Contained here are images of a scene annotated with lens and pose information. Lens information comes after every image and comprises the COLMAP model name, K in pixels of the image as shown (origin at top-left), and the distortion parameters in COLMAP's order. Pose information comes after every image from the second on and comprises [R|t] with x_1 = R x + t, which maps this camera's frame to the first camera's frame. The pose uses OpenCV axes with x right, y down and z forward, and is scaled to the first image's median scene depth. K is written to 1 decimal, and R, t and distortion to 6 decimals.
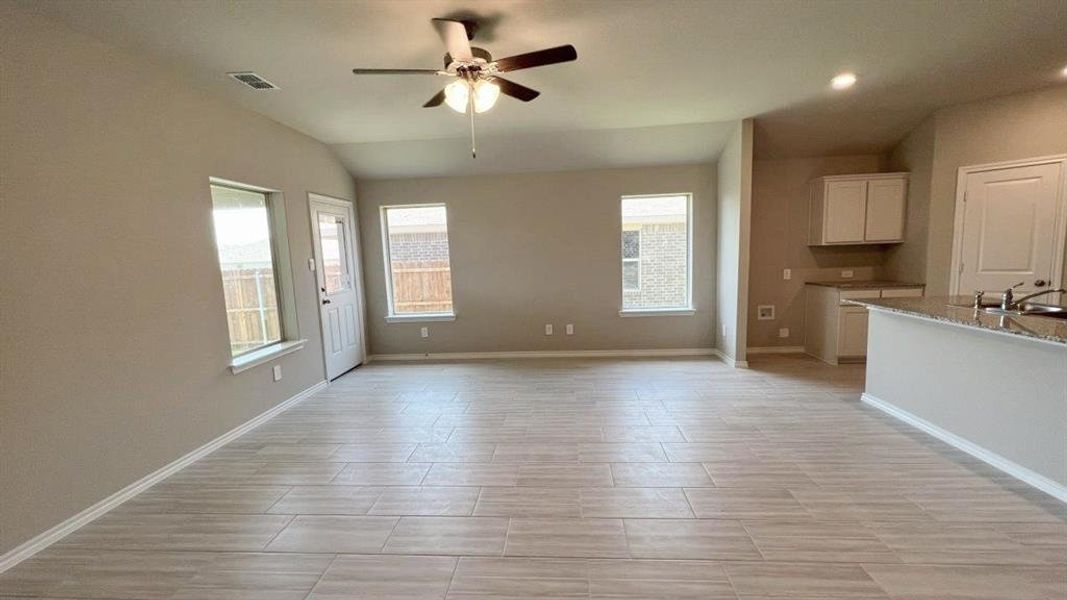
lens RADIAL K [[412.9, 0, 537.7], [0, 412.9, 302.0], [0, 0, 1]] dist [-0.006491, 0.000019]
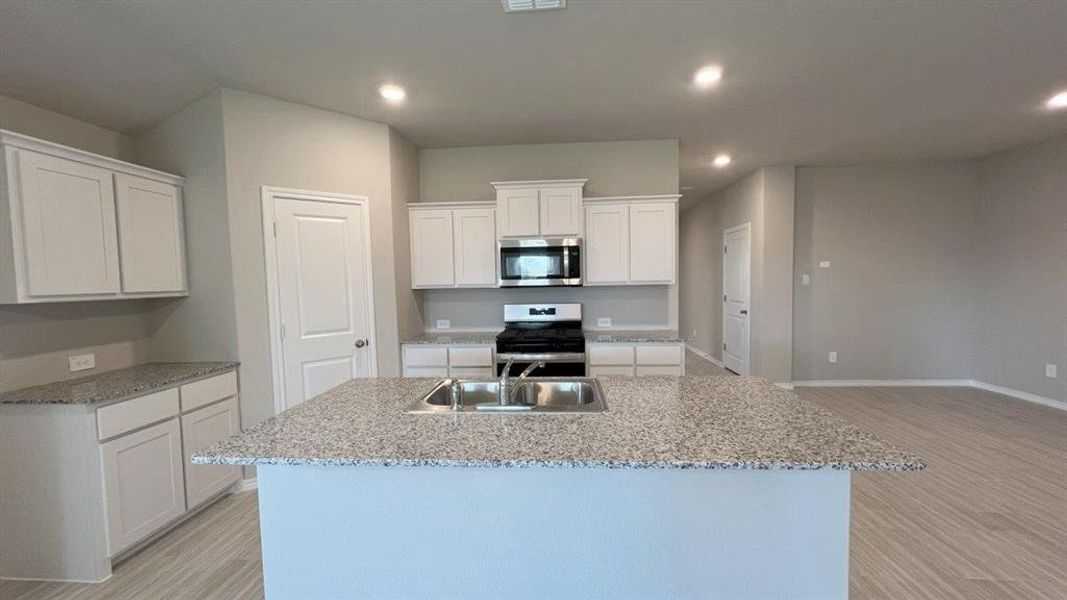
lens RADIAL K [[433.6, 0, 534.1], [0, 433.6, 303.2], [0, 0, 1]] dist [0.000597, 0.000173]
pose [[-0.004319, -0.017426, 0.999839, 0.271456], [0.143505, 0.989488, 0.017865, -0.074821], [-0.989640, 0.143559, -0.001773, 0.513229]]
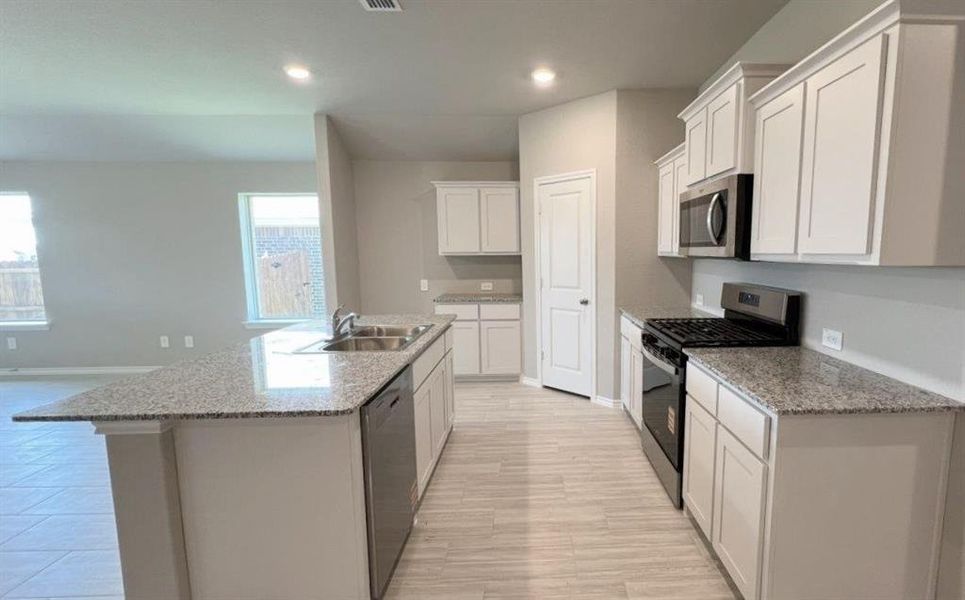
lens RADIAL K [[432.1, 0, 533.4], [0, 432.1, 302.9], [0, 0, 1]] dist [0.004172, -0.000686]
pose [[0.994032, 0.019419, 0.107345, 0.808846], [-0.018807, 0.999801, -0.006707, -0.027505], [-0.107454, 0.004648, 0.994199, 0.000545]]
